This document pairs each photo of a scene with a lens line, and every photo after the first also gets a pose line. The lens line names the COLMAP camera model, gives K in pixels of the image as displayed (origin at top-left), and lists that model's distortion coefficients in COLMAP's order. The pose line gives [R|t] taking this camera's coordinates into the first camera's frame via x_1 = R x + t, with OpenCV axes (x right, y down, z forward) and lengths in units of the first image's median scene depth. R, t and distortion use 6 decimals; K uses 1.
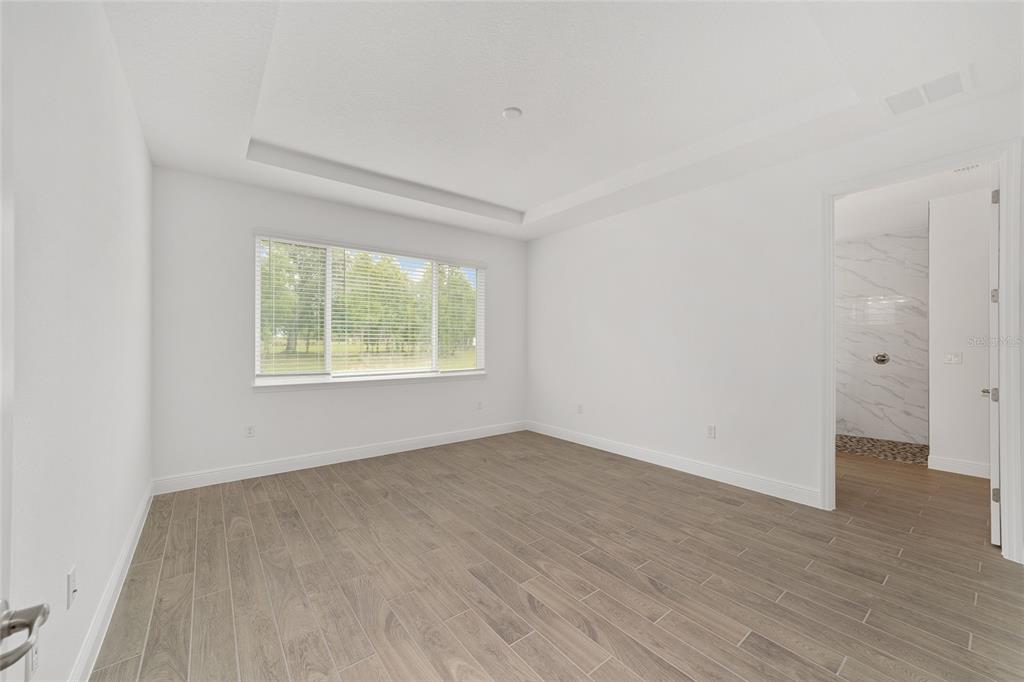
lens RADIAL K [[394.2, 0, 507.7], [0, 394.2, 339.9], [0, 0, 1]] dist [-0.006997, 0.003348]
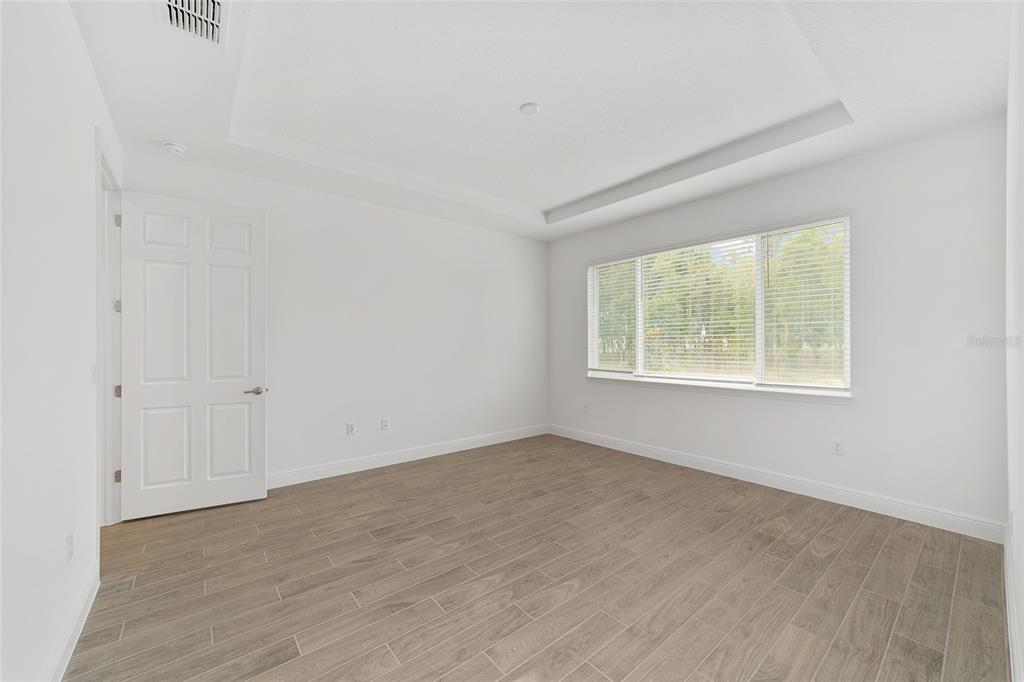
lens RADIAL K [[394.2, 0, 507.9], [0, 394.2, 345.2], [0, 0, 1]] dist [-0.006997, 0.003348]
pose [[0.016907, -0.001002, -0.999857, 0.807795], [0.010813, 0.999941, -0.000819, 0.005964], [0.999799, -0.010798, 0.016916, 0.767142]]
